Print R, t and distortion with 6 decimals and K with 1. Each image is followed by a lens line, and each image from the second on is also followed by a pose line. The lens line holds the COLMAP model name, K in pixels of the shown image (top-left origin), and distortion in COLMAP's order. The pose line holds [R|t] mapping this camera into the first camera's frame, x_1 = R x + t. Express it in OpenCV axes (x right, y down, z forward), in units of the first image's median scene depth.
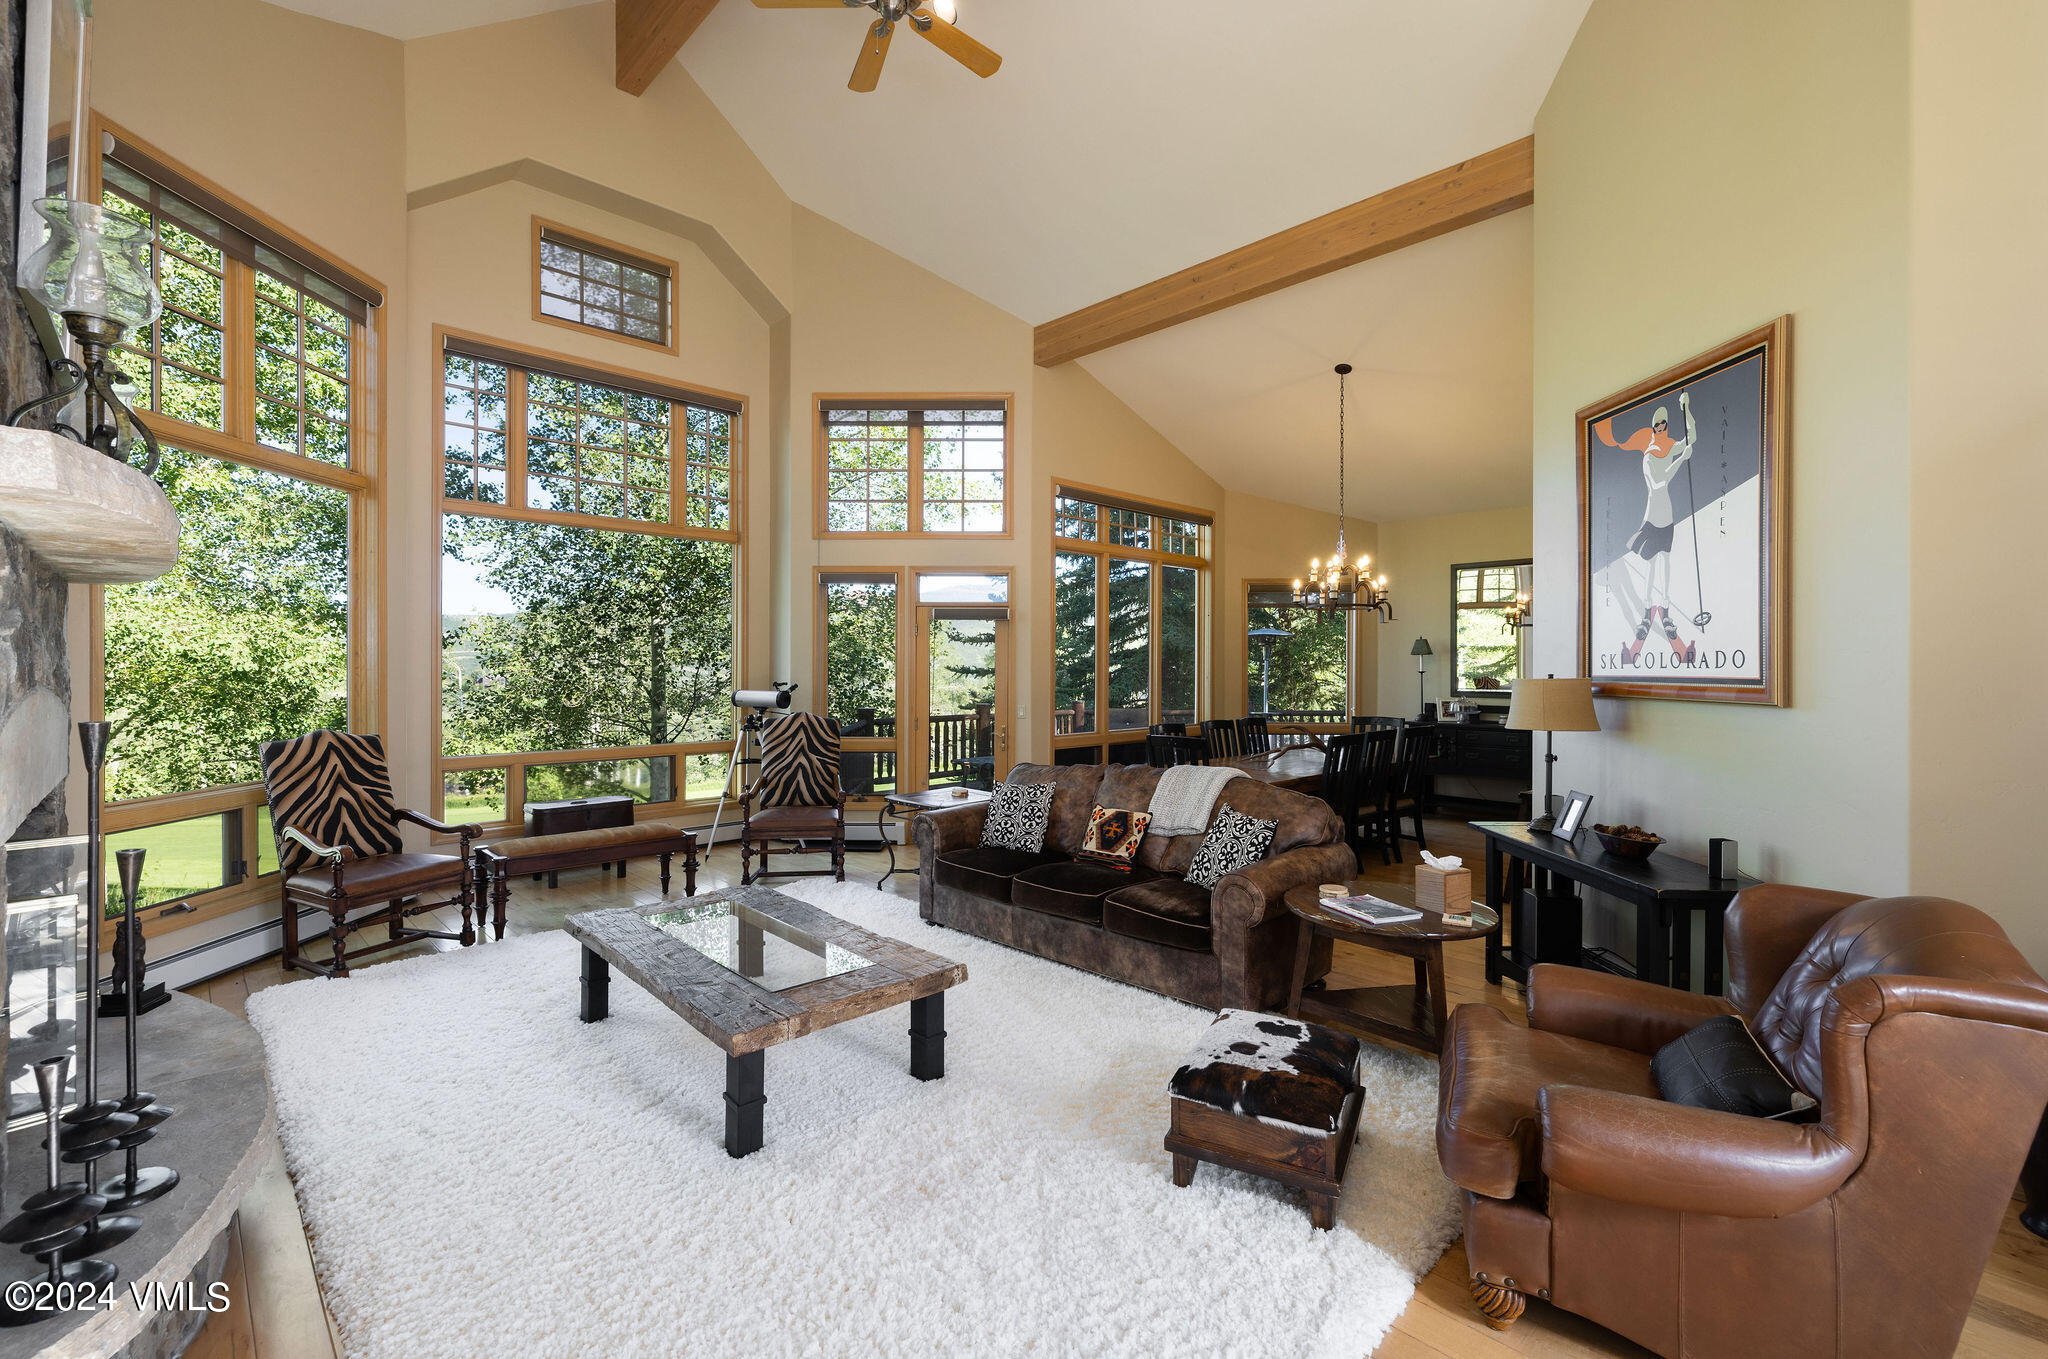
lens RADIAL K [[886.8, 0, 1023.2], [0, 886.8, 664.6], [0, 0, 1]] dist [0.015210, 0.000112]
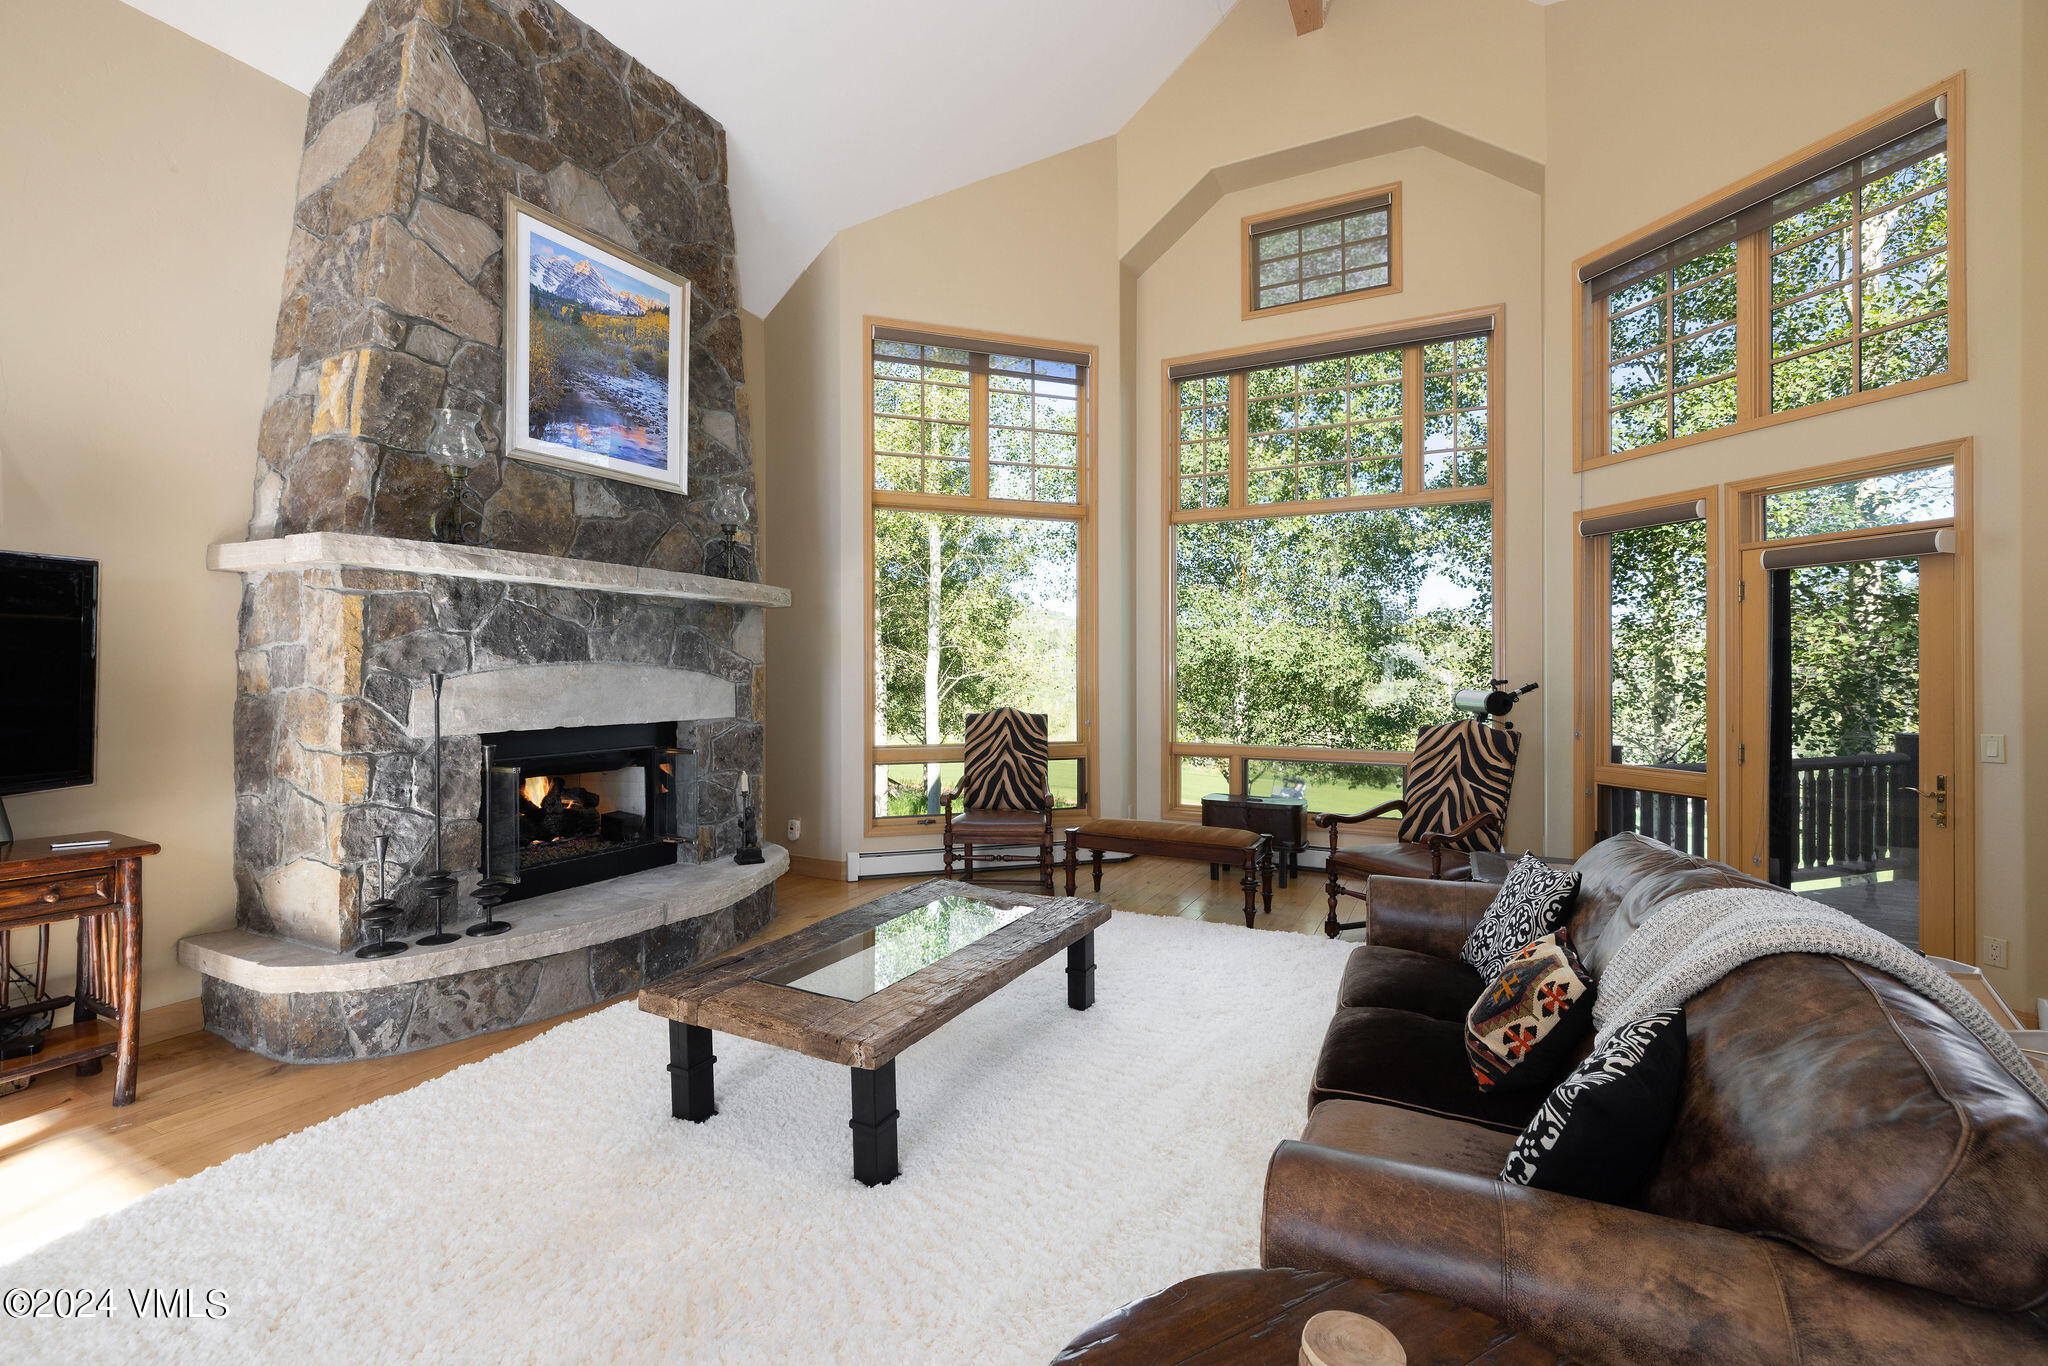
lens RADIAL K [[886.8, 0, 1023.2], [0, 886.8, 668.1], [0, 0, 1]] dist [0.015210, 0.000112]
pose [[0.323239, -0.003262, -0.946312, 0.394249], [-0.000415, 0.999993, -0.003588, 0.016732], [0.946317, 0.001553, 0.323235, 0.518360]]
